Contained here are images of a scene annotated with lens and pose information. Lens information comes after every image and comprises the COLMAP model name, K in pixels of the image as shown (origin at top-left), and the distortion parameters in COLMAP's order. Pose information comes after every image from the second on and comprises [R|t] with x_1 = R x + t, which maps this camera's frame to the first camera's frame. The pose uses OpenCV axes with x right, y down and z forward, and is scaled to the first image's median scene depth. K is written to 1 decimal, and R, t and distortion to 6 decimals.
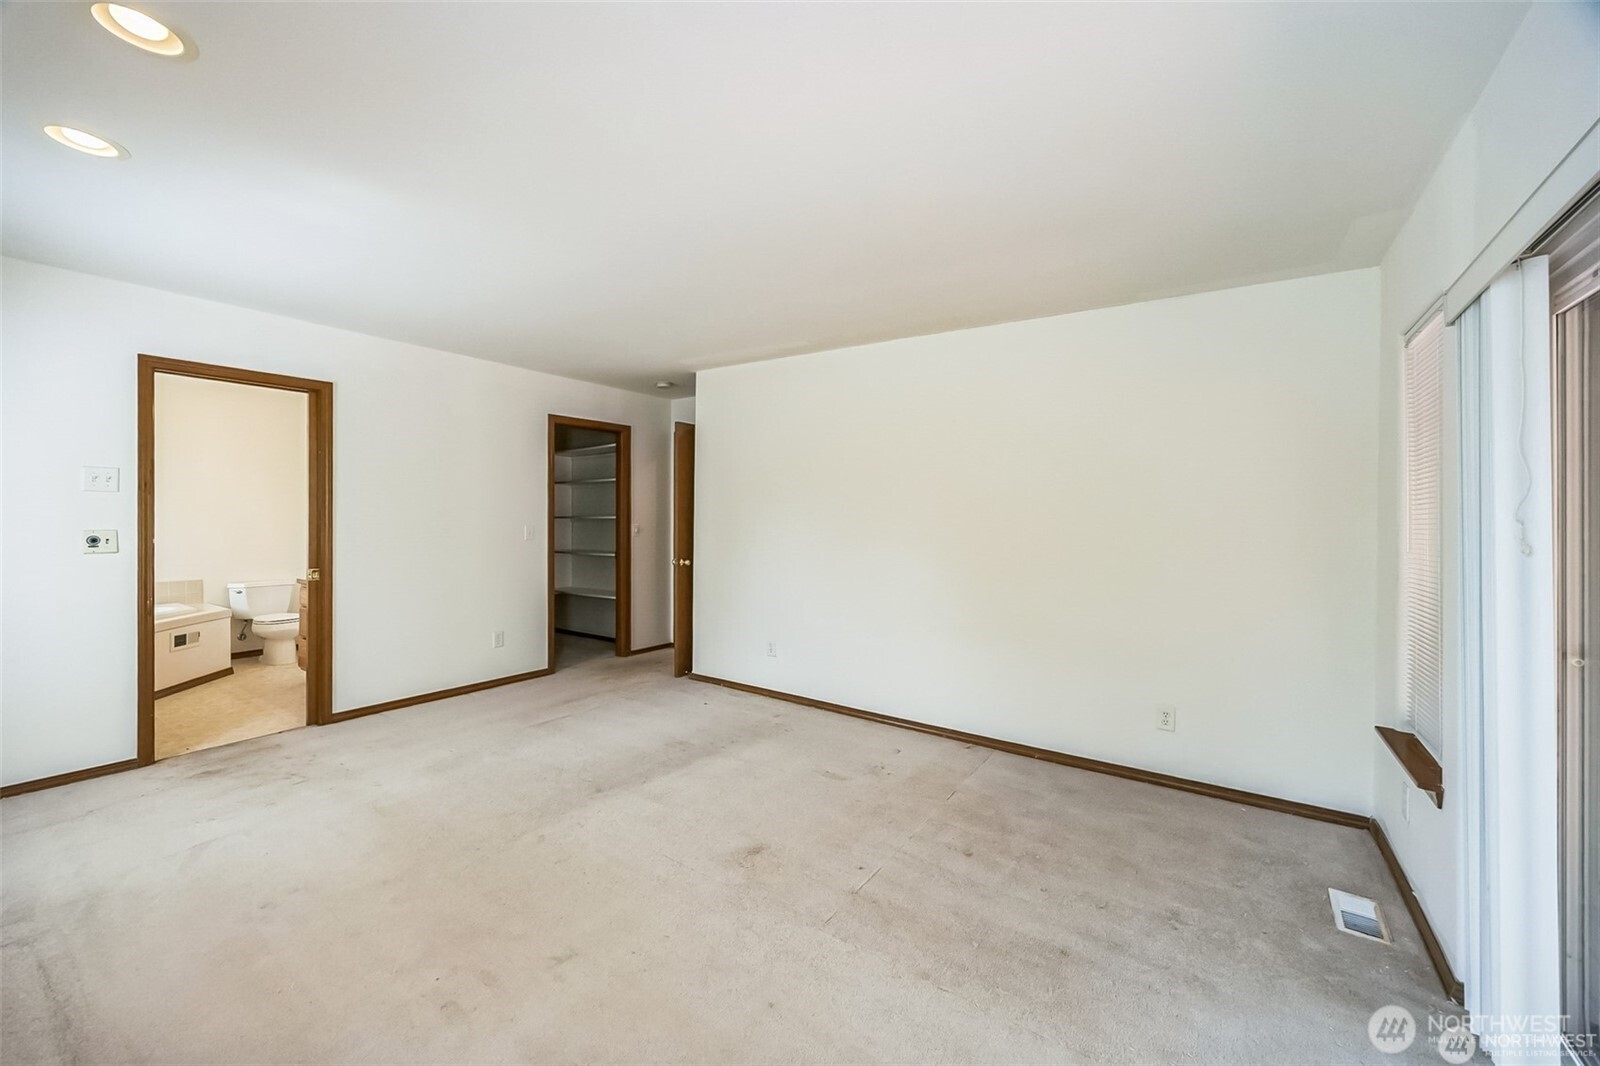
lens RADIAL K [[621.3, 0, 789.1], [0, 621.3, 520.4], [0, 0, 1]] dist [0.003728, -0.001336]
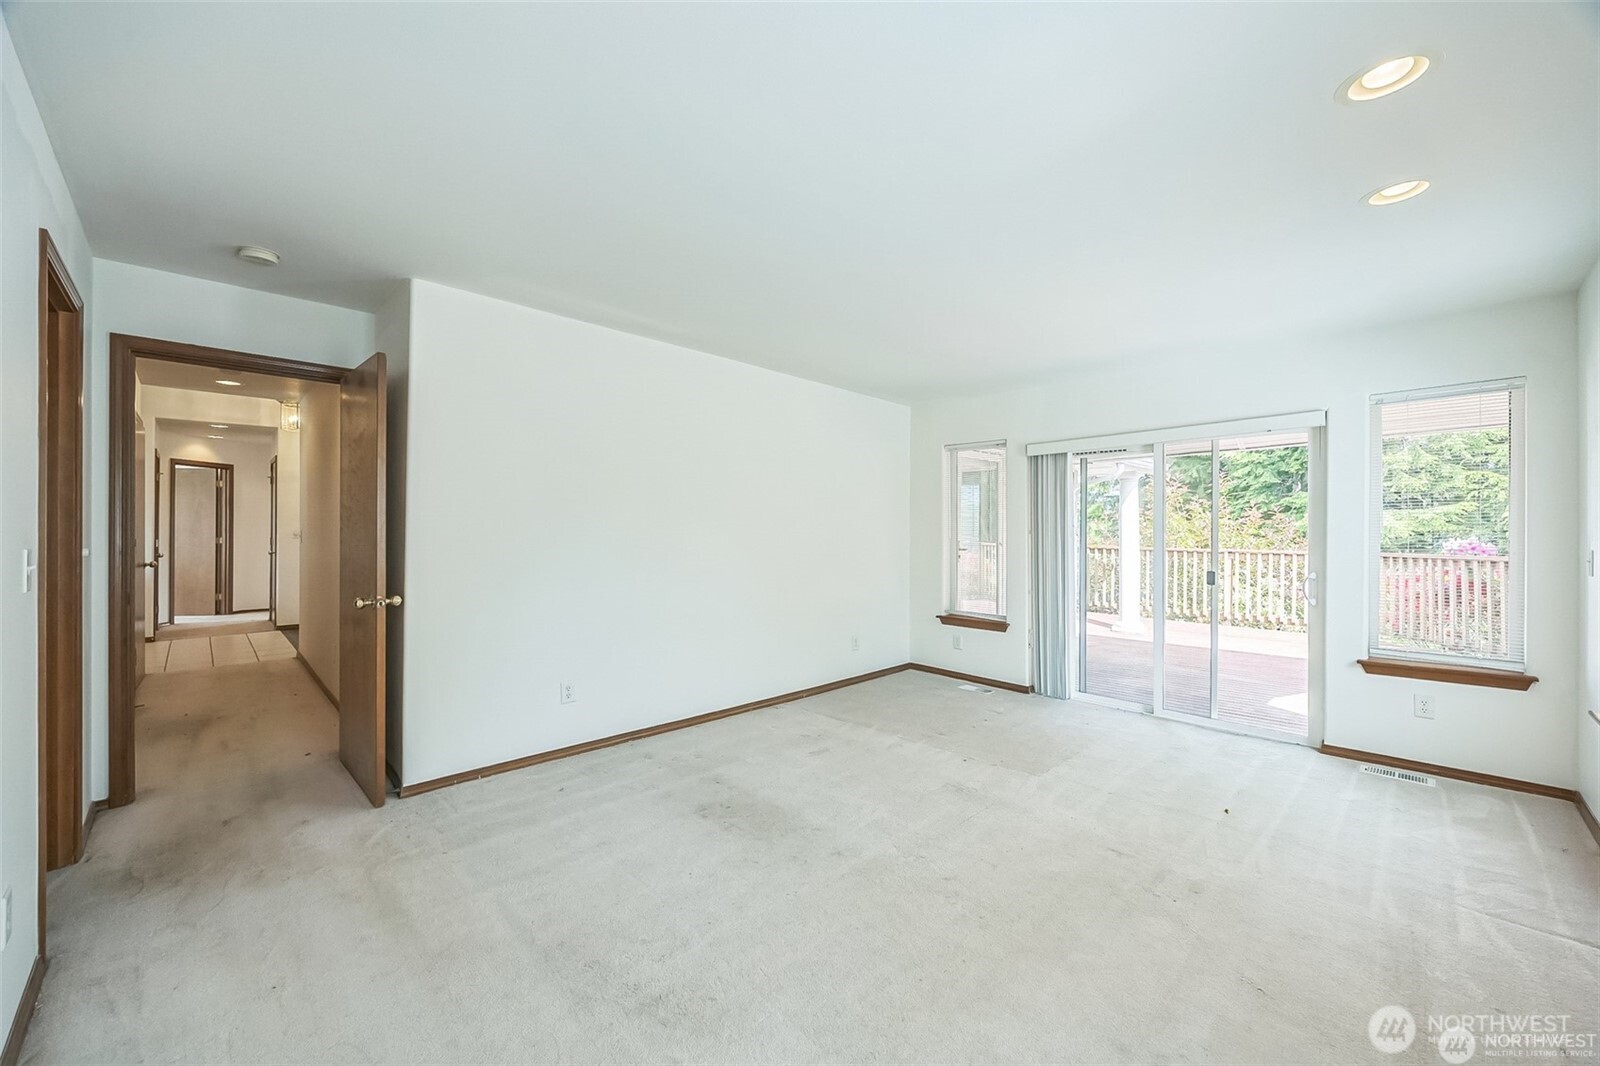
lens RADIAL K [[621.3, 0, 798.6], [0, 621.3, 523.3], [0, 0, 1]] dist [0.003728, -0.001336]
pose [[0.180746, -0.001773, 0.983528, -0.881656], [-0.000873, 0.999998, 0.001963, -0.007306], [-0.983529, -0.001213, 0.180744, 0.696164]]
